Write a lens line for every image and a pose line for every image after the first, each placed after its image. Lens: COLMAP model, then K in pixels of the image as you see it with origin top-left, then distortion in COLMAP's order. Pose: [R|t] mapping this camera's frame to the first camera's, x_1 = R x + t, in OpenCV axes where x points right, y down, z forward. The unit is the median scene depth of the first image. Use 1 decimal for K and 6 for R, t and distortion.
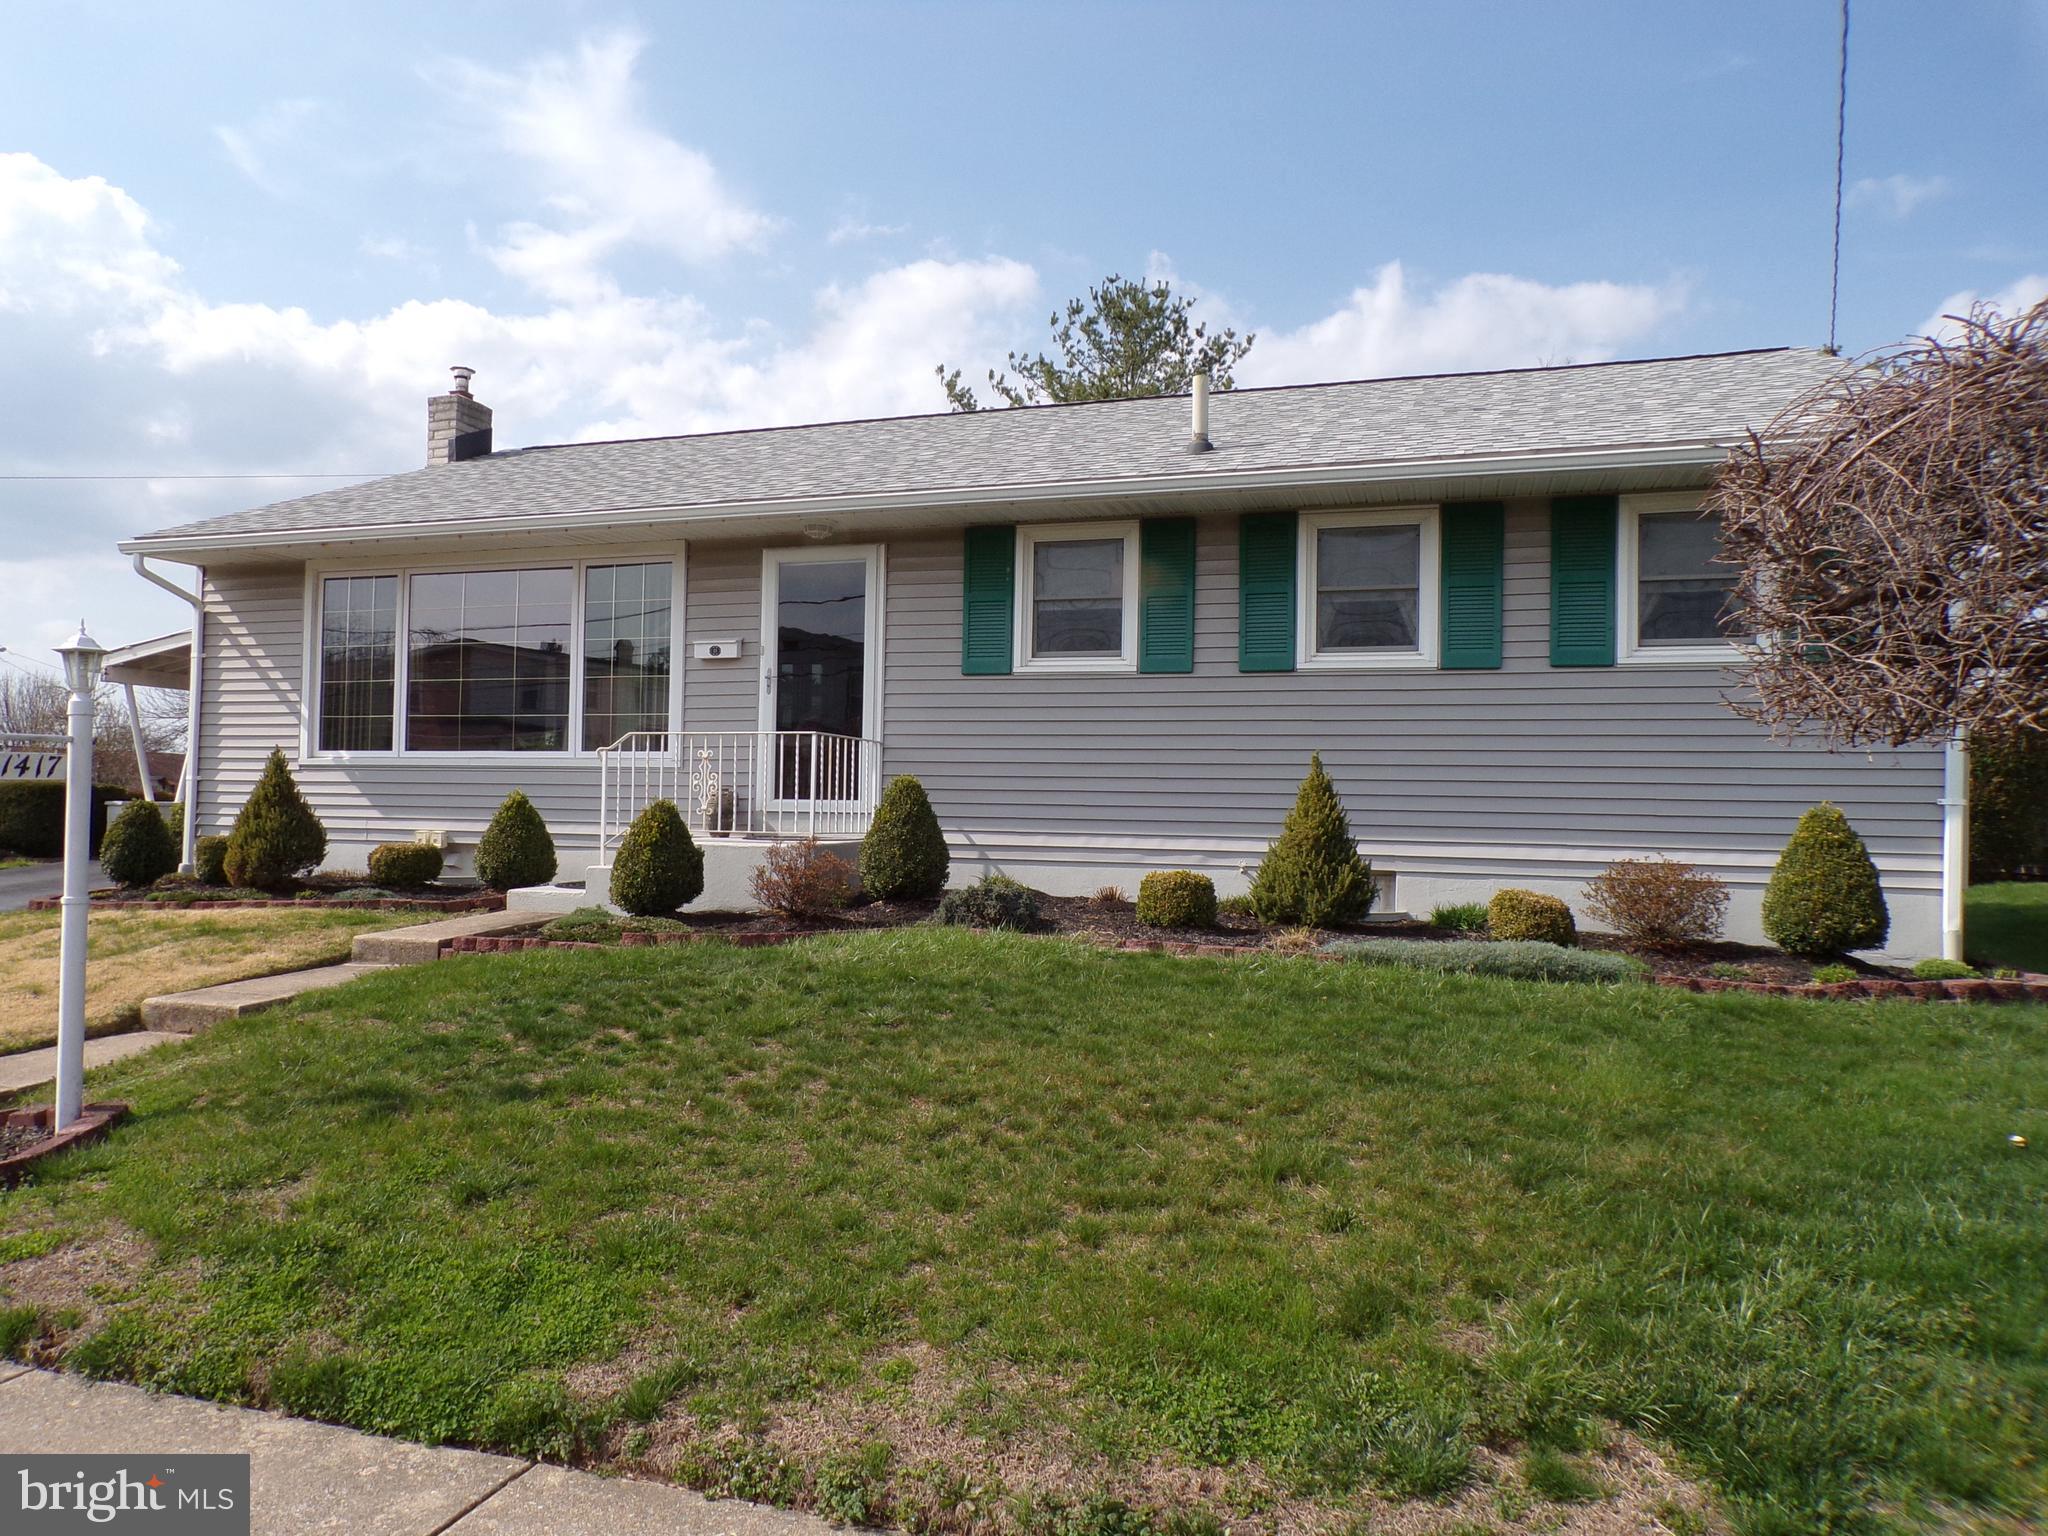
lens RADIAL K [[1367.2, 0, 1006.2], [0, 1367.2, 762.4], [0, 0, 1]] dist [-0.003203, 0.008572]
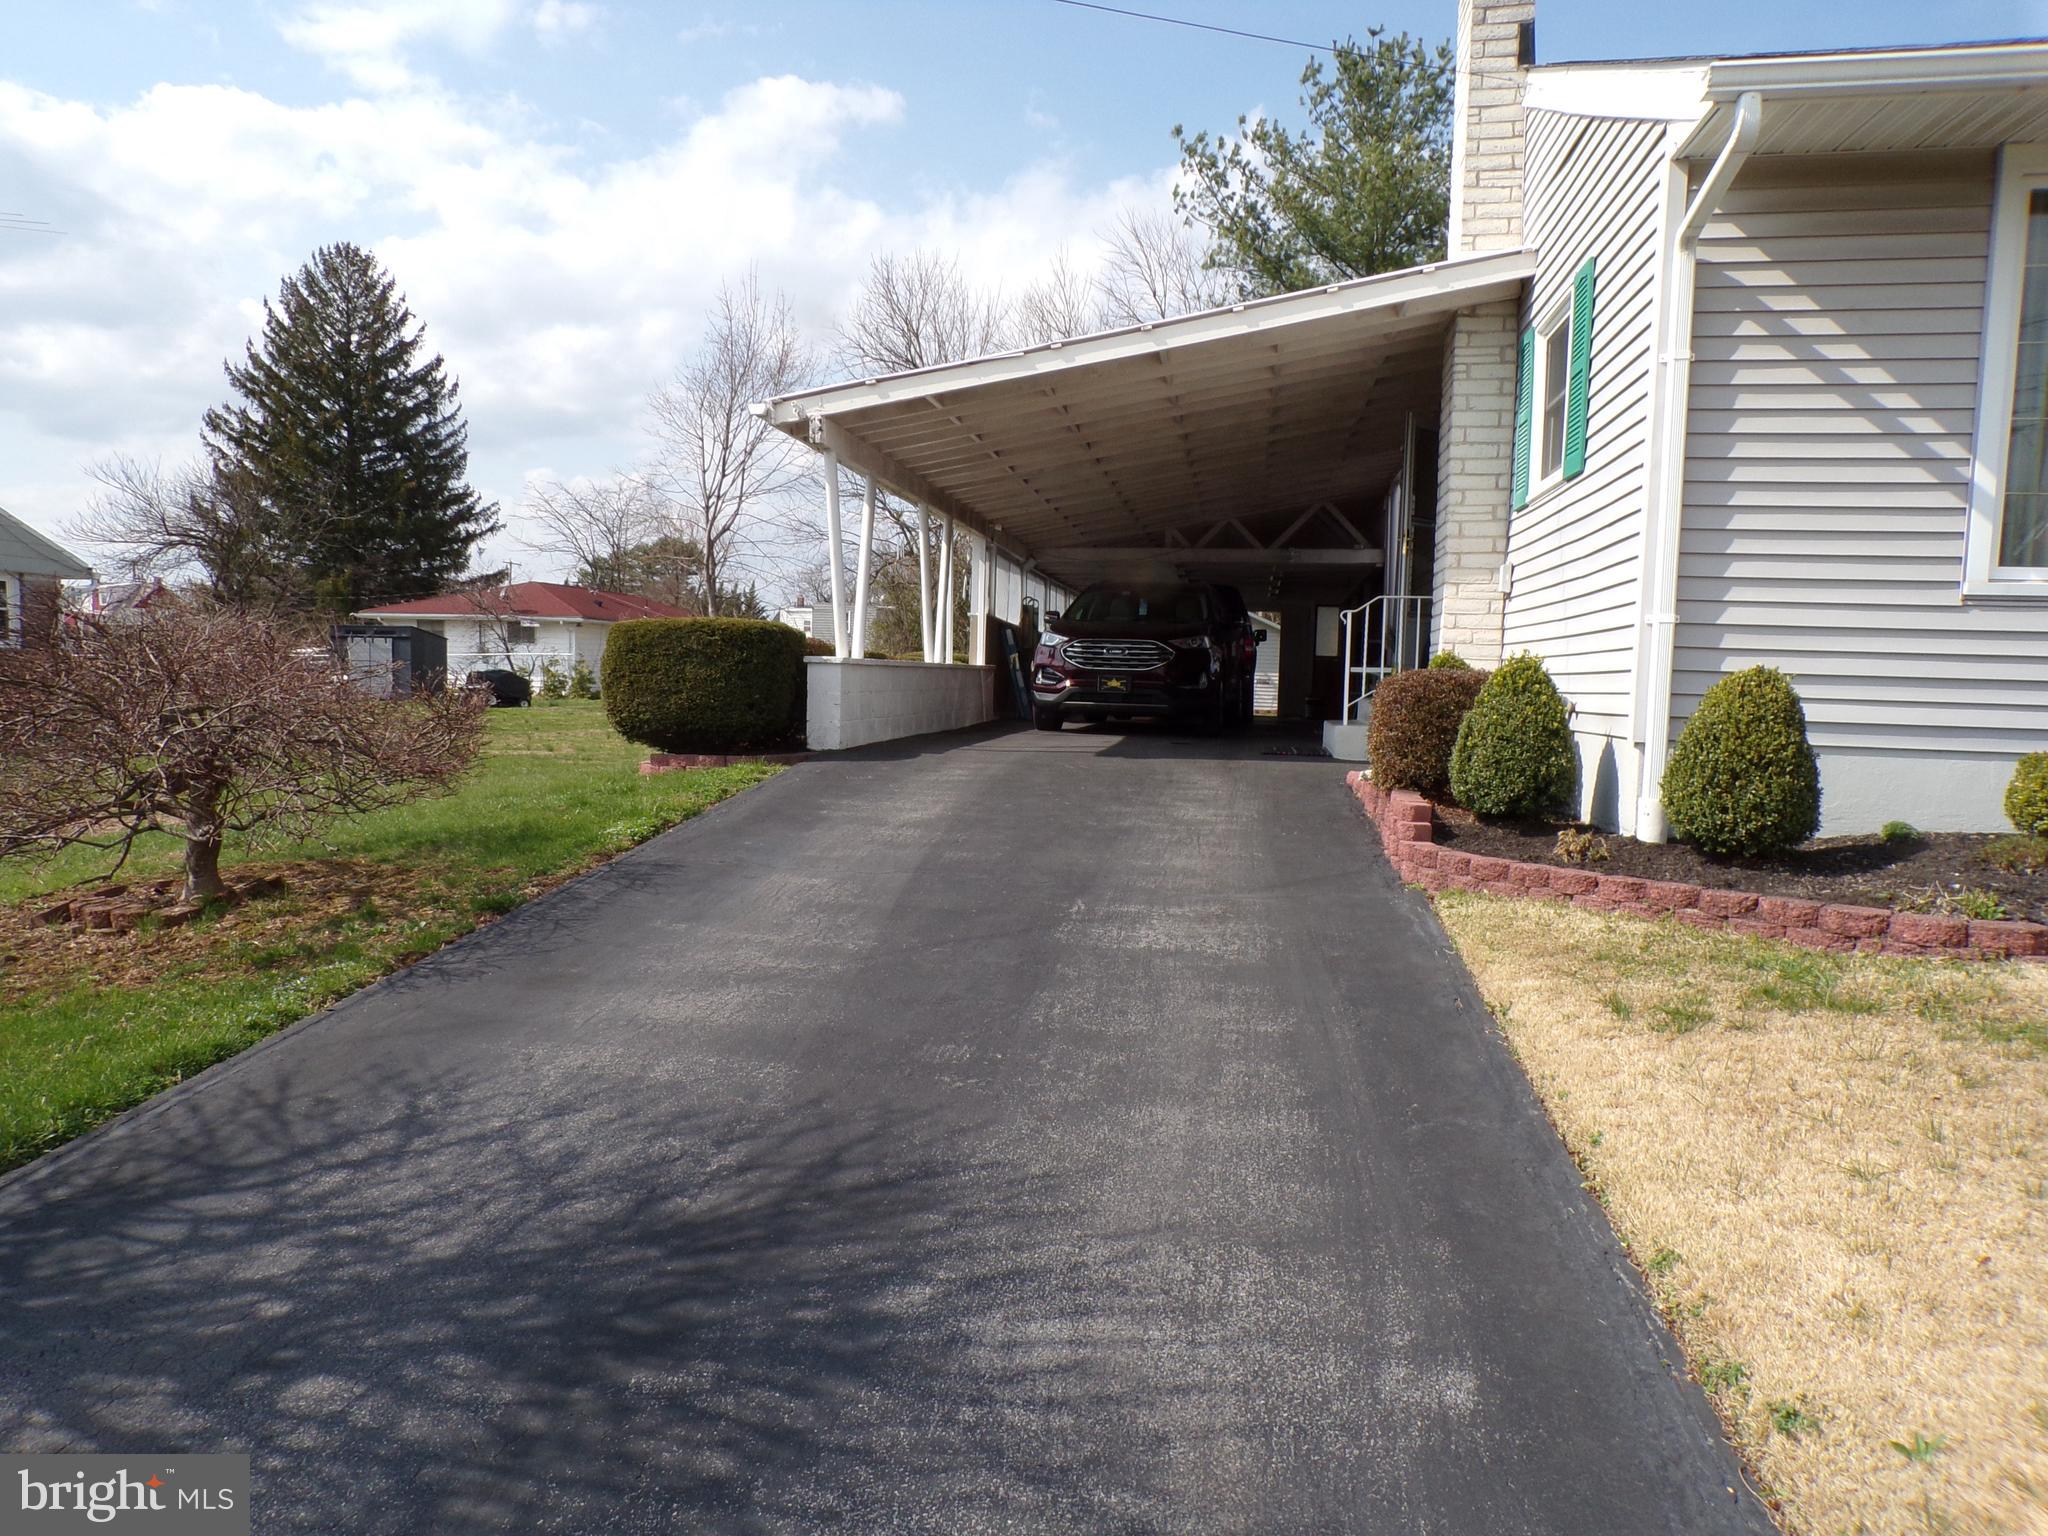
lens RADIAL K [[1363.9, 0, 954.3], [0, 1363.9, 773.5], [0, 0, 1]] dist [-0.017091, 0.009688]
pose [[0.992803, 0.003760, 0.119701, -0.272711], [-0.017318, 0.993509, 0.112429, 0.004842], [-0.118501, -0.113692, 0.986424, 0.169742]]
